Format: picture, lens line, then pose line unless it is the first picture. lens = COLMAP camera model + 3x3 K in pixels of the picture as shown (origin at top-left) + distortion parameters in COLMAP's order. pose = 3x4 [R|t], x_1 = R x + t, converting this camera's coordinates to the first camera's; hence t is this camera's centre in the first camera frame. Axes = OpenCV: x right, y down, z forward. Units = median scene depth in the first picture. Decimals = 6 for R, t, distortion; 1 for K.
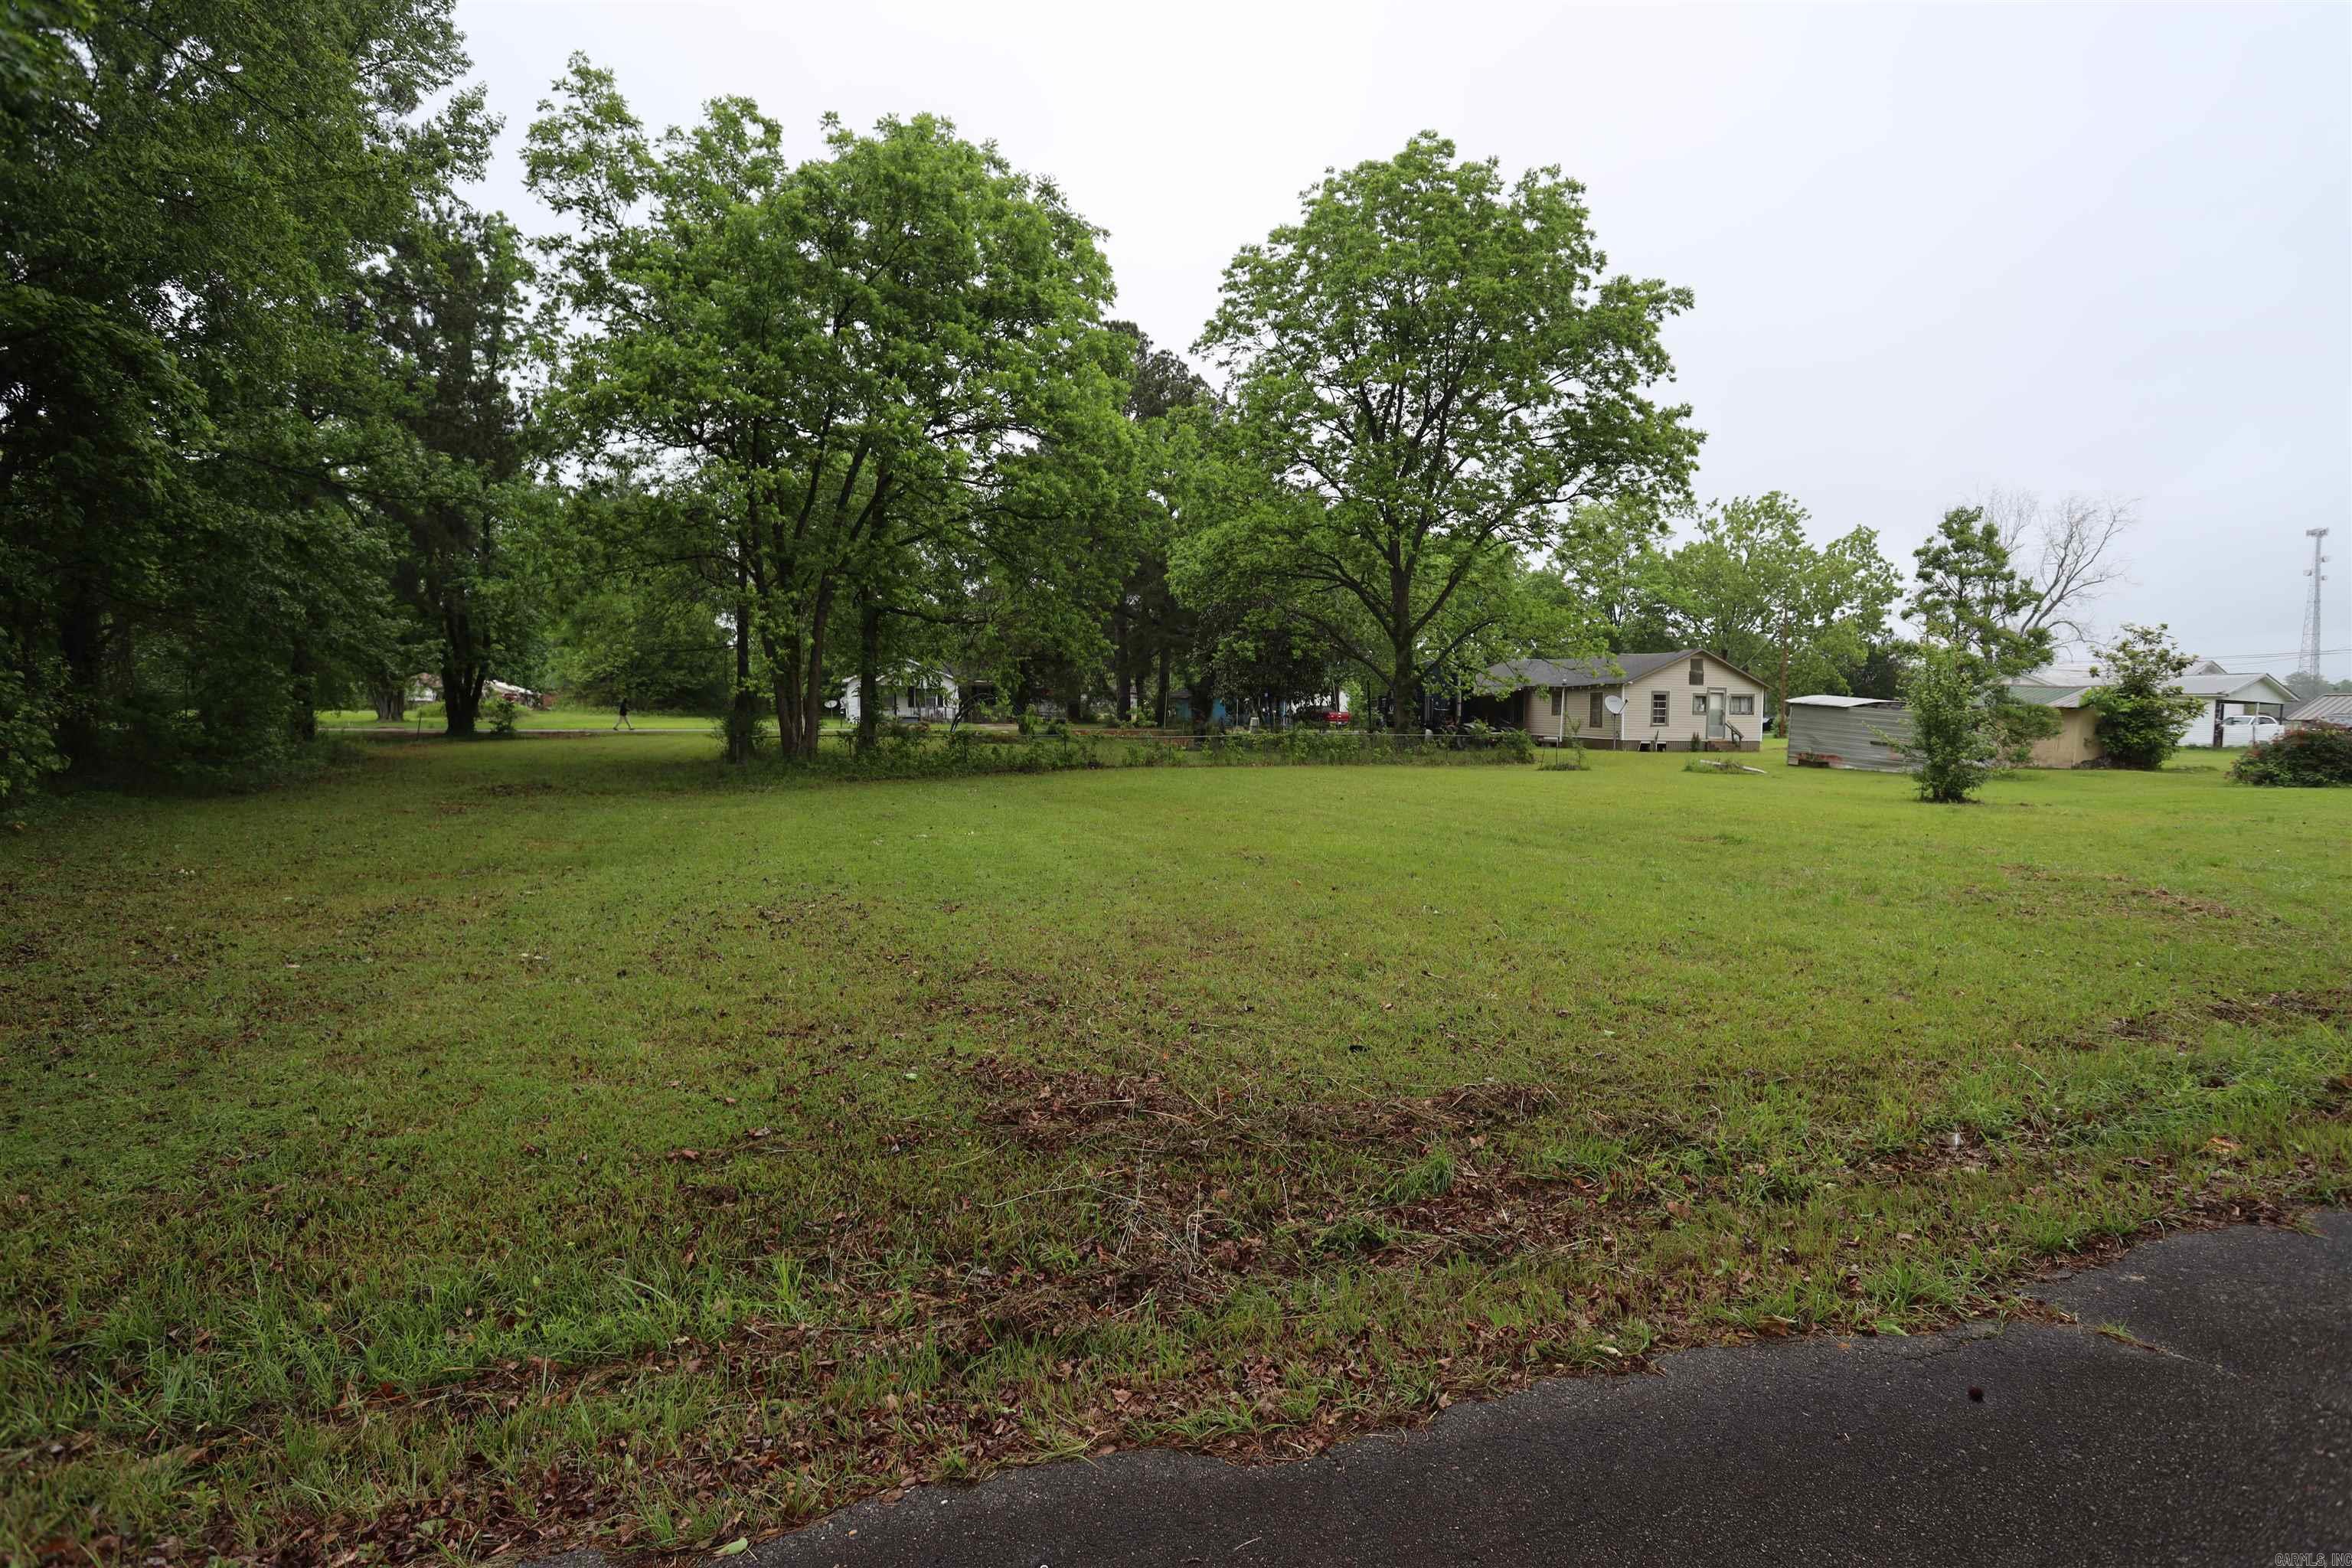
lens RADIAL K [[1162.2, 0, 1176.0], [0, 1162.2, 784.0], [0, 0, 1]] dist [-0.001426, 0.000551]
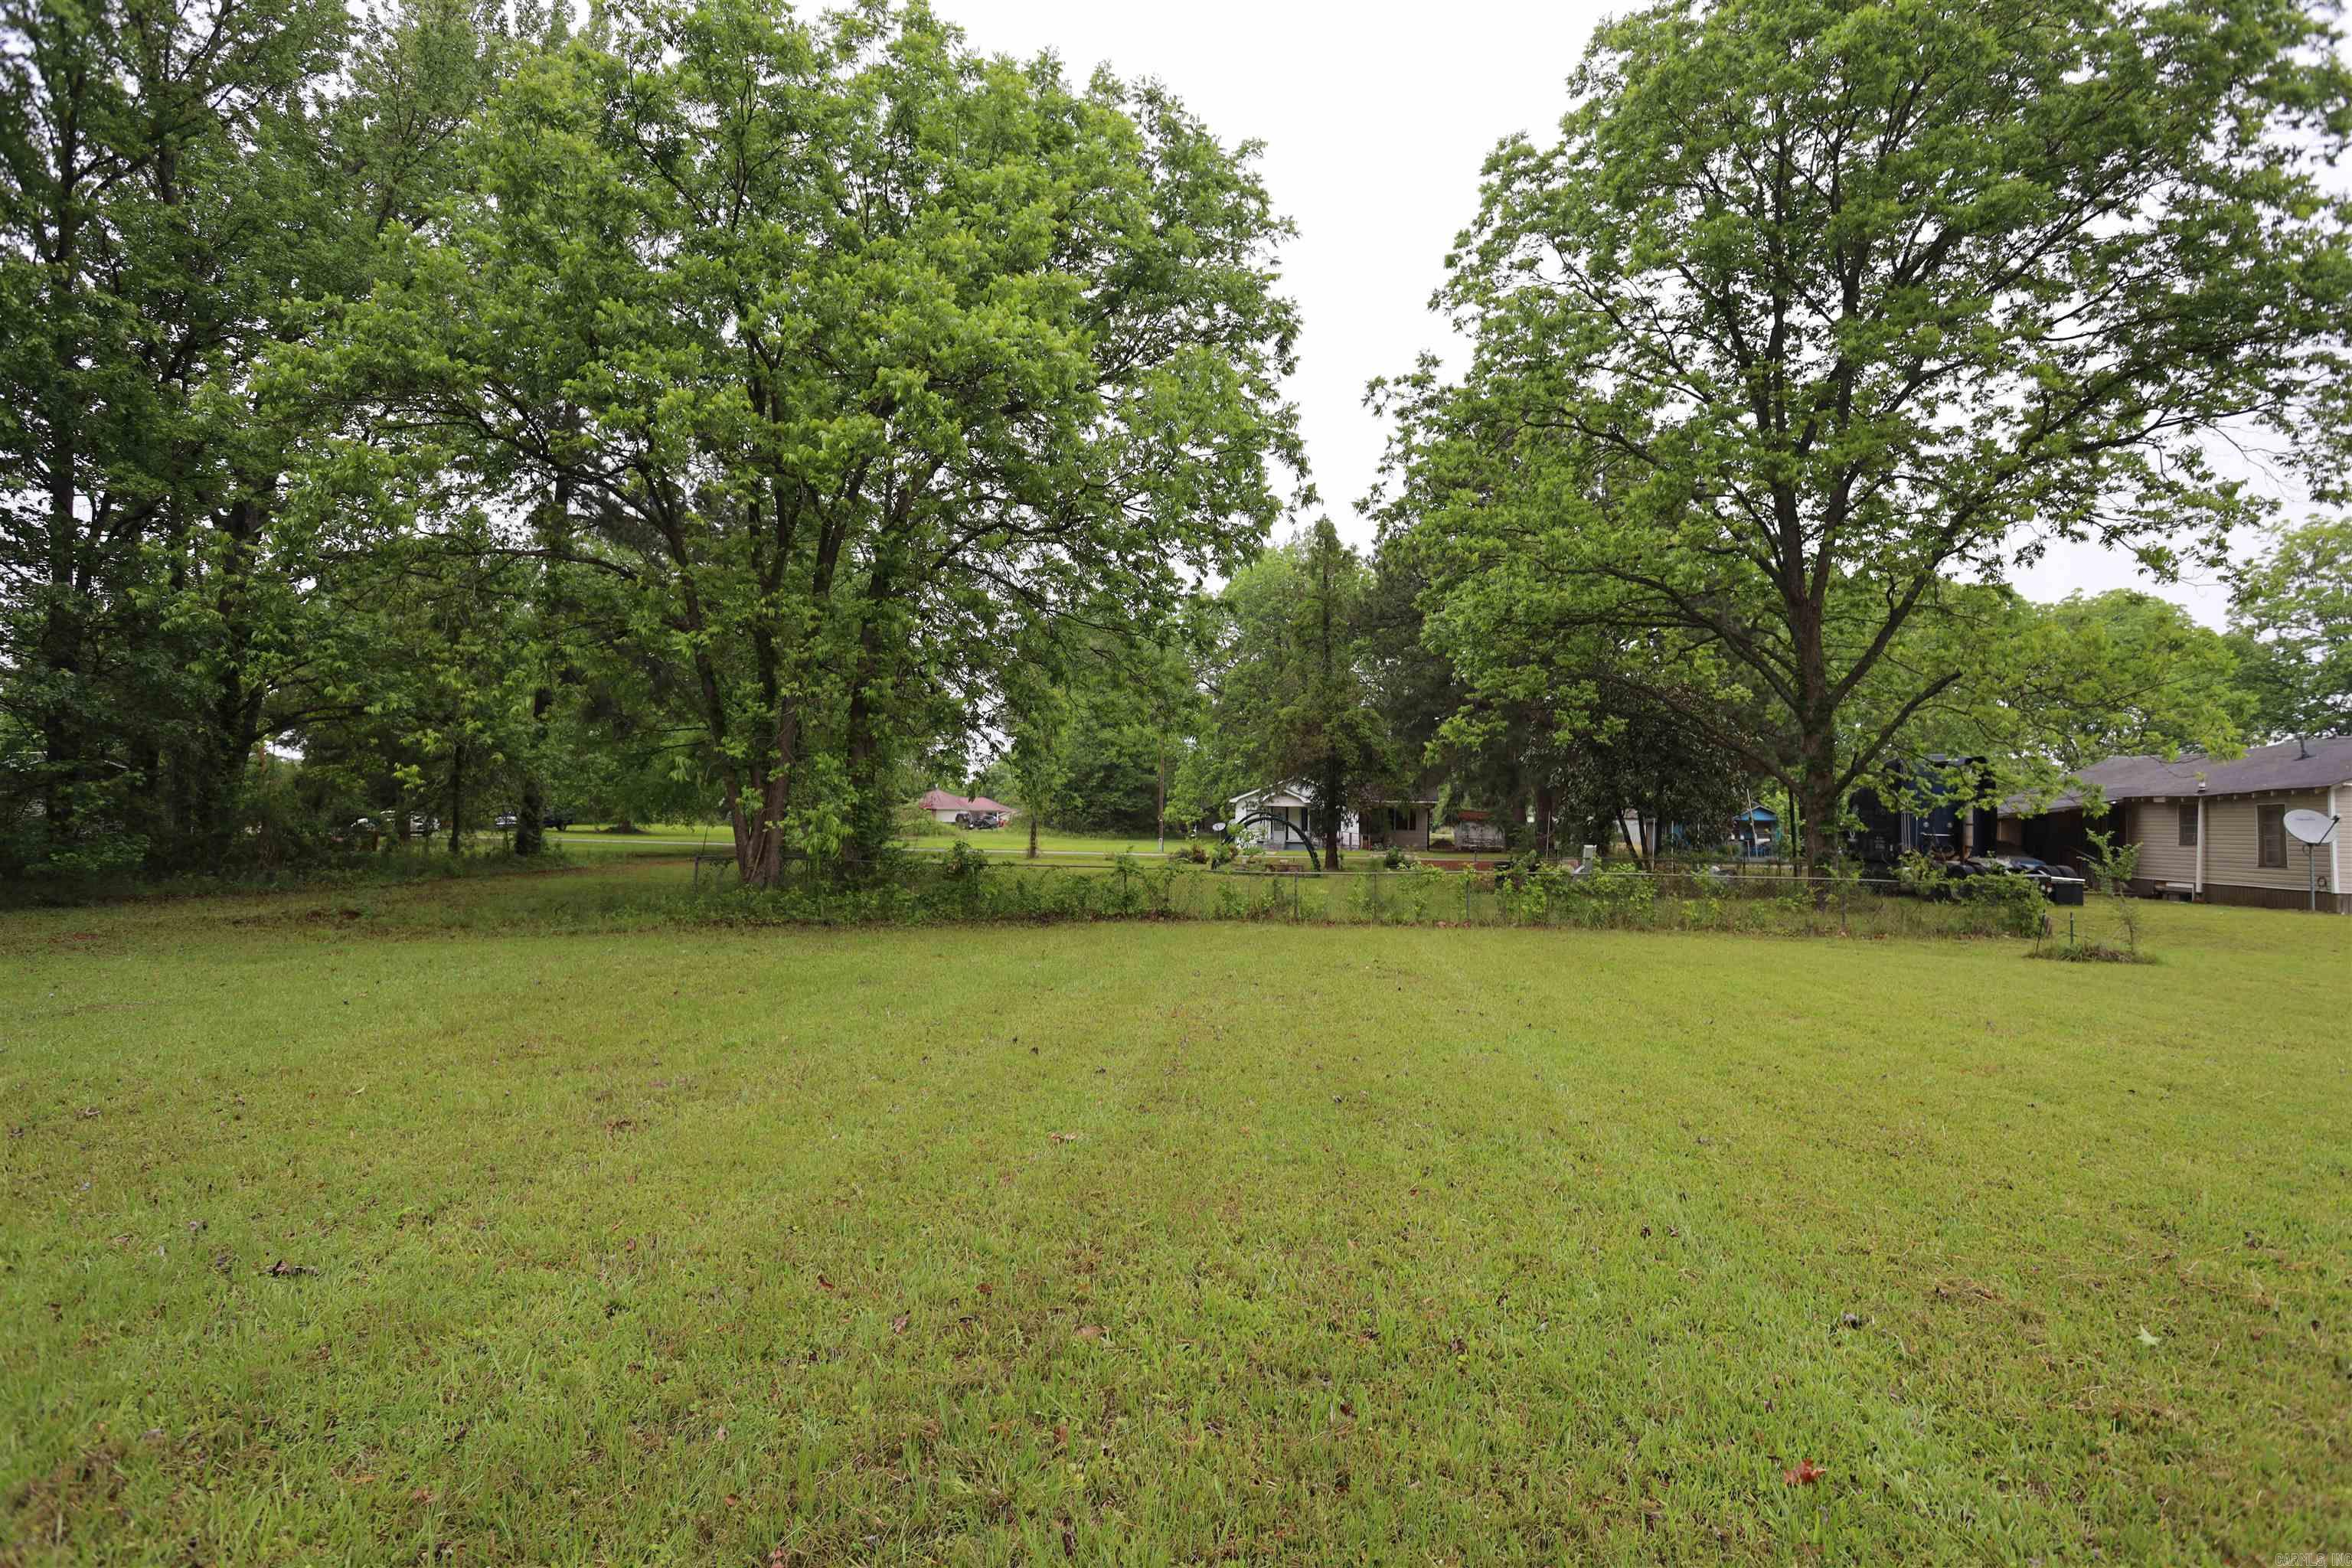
lens RADIAL K [[1162.2, 0, 1176.0], [0, 1162.2, 784.0], [0, 0, 1]] dist [-0.001426, 0.000551]
pose [[0.900542, -0.016652, -0.434451, 0.136364], [-0.032794, 0.993818, -0.106069, -0.013216], [0.433531, 0.109767, 0.894428, 0.284294]]
